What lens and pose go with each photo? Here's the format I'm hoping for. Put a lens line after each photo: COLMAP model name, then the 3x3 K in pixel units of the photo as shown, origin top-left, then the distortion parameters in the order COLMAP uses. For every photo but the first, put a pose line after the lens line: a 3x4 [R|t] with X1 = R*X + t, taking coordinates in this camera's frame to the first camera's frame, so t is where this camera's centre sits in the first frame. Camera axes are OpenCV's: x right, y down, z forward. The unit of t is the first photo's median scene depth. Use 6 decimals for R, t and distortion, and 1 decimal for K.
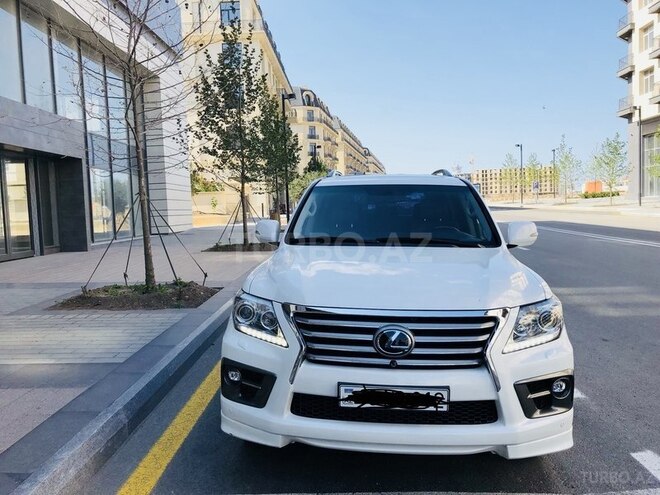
lens RADIAL K [[545.7, 0, 330.0], [0, 545.7, 247.5], [0, 0, 1]] dist [0.033861, -0.008572]
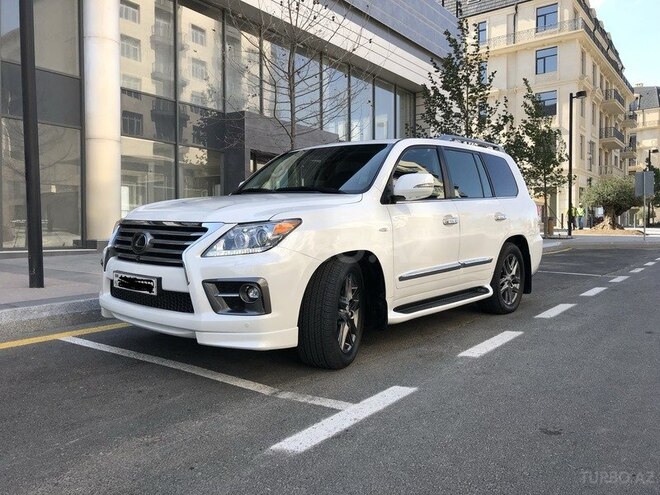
lens RADIAL K [[545.7, 0, 330.0], [0, 545.7, 247.5], [0, 0, 1]] dist [0.033861, -0.008572]
pose [[0.824388, 0.048250, -0.563965, 1.245100], [-0.064974, 0.997841, -0.009607, 0.166585], [0.562284, 0.044563, 0.825743, 0.155092]]
